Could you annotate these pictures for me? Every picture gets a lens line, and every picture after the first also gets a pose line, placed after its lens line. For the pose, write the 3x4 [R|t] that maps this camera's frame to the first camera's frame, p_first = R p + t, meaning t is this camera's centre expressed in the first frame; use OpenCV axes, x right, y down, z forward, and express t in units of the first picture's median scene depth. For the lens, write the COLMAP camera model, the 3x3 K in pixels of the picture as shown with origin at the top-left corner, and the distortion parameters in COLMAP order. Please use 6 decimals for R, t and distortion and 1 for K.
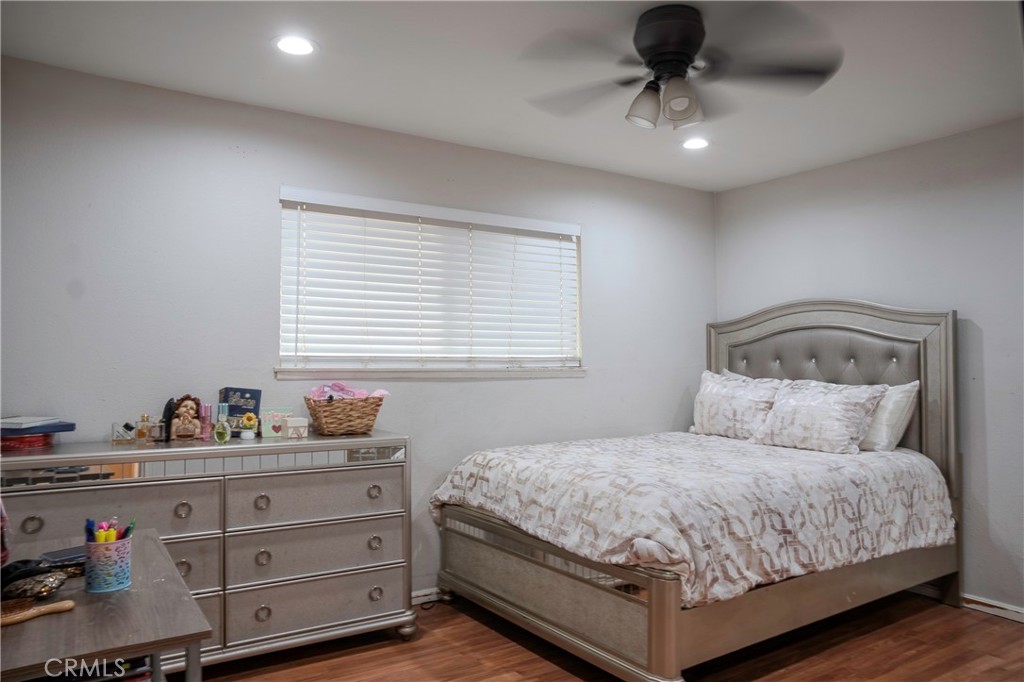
lens RADIAL K [[707.8, 0, 512.0], [0, 707.8, 341.0], [0, 0, 1]] dist [-0.090923, 0.097165]
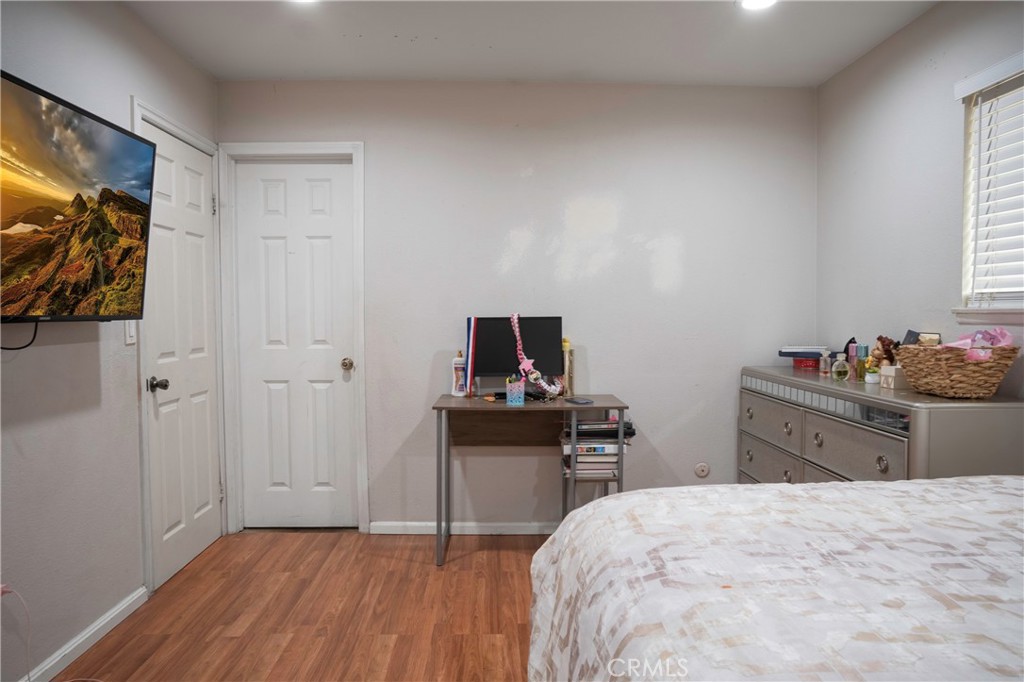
lens RADIAL K [[707.8, 0, 512.0], [0, 707.8, 341.0], [0, 0, 1]] dist [-0.090923, 0.097165]
pose [[-0.517652, 0.039418, -0.854682, 0.640087], [0.041819, 0.998910, 0.020742, 0.037659], [0.854568, -0.025005, -0.518737, 0.979047]]
